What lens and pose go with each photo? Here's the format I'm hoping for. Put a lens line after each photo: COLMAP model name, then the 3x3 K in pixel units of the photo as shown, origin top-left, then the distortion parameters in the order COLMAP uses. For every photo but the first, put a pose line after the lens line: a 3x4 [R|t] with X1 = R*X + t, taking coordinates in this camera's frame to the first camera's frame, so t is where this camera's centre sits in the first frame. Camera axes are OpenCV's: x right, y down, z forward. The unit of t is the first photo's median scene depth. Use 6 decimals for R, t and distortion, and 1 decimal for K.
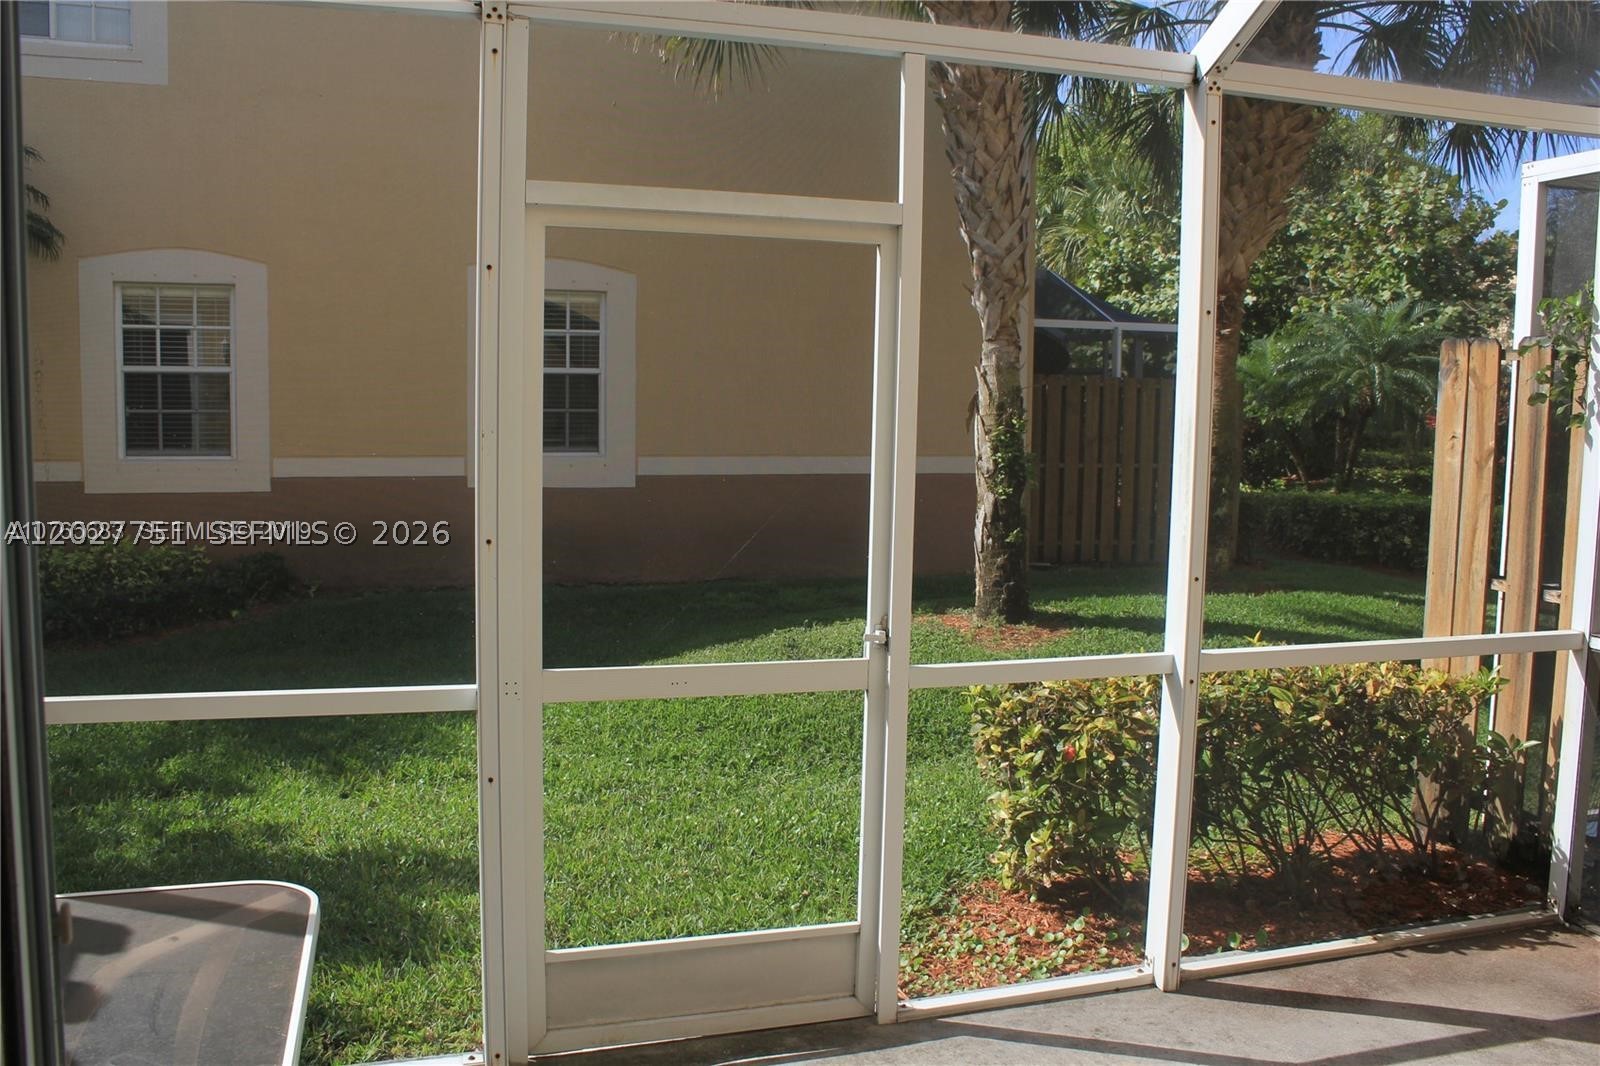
lens RADIAL K [[1344.2, 0, 800.0], [0, 1344.2, 533.0], [0, 0, 1]] dist [-0.170392, 0.150692]
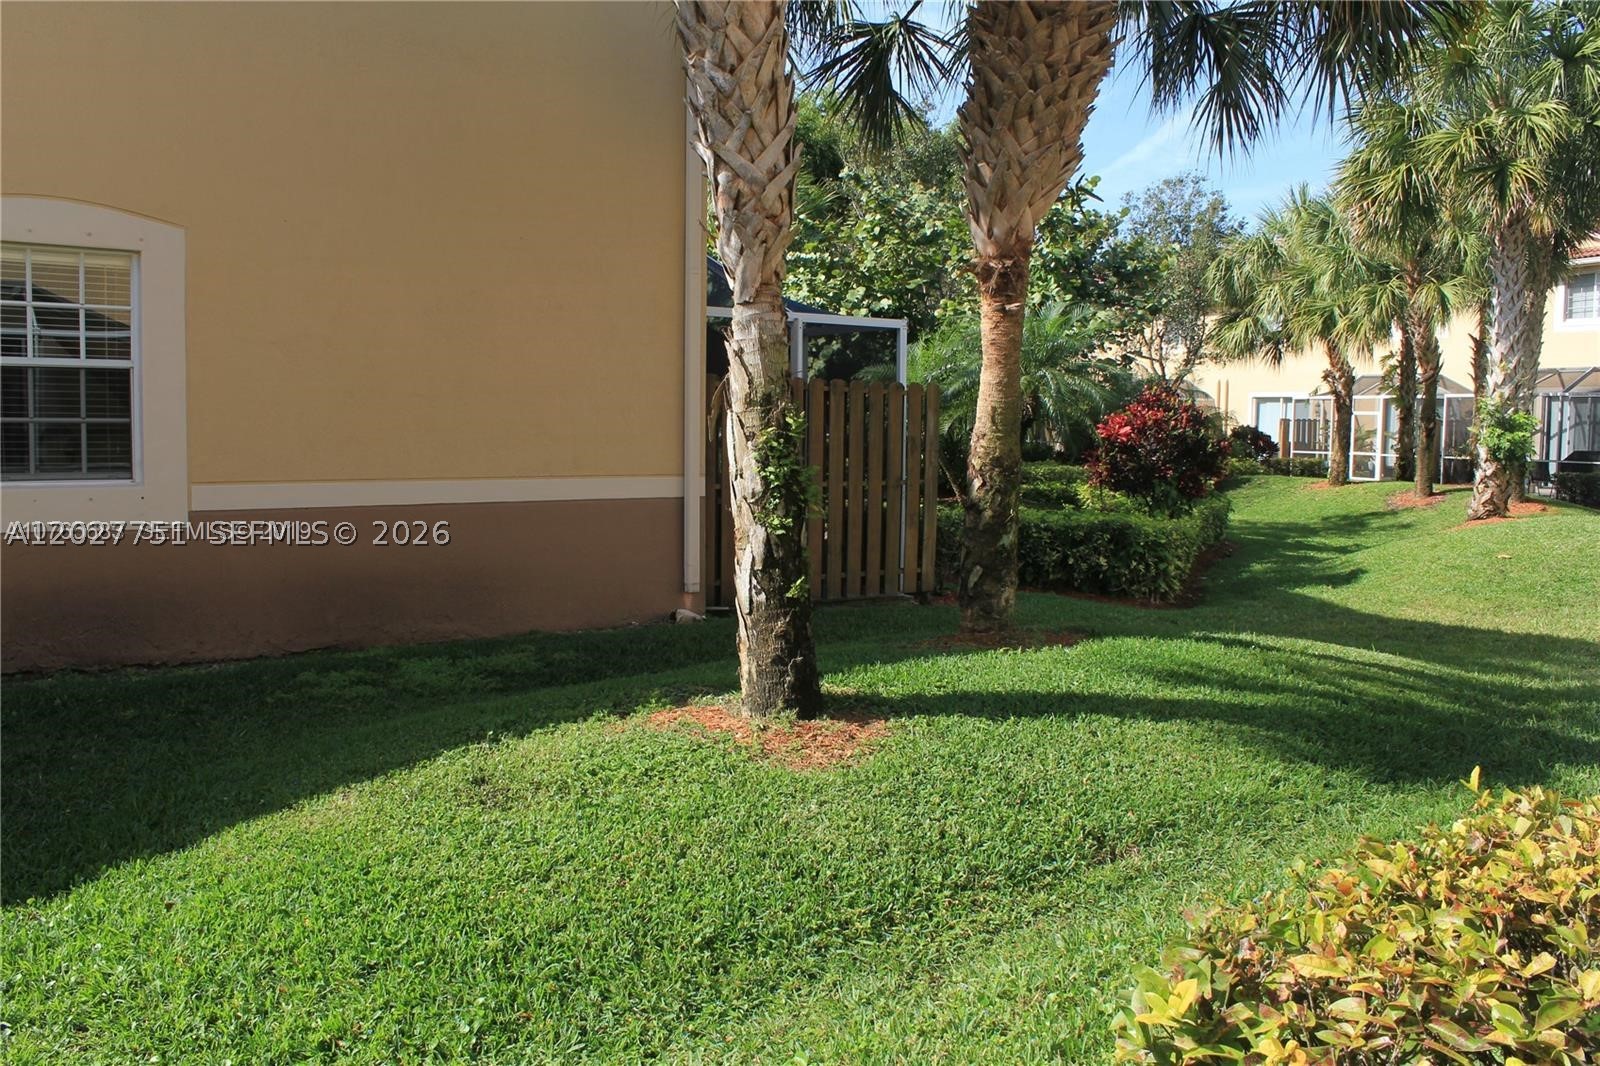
lens RADIAL K [[1344.2, 0, 800.0], [0, 1344.2, 533.0], [0, 0, 1]] dist [-0.170392, 0.150692]
pose [[0.945571, -0.028535, 0.324162, -0.057748], [0.034518, 0.999323, -0.012719, -0.016685], [-0.323580, 0.023217, 0.945916, 0.343547]]
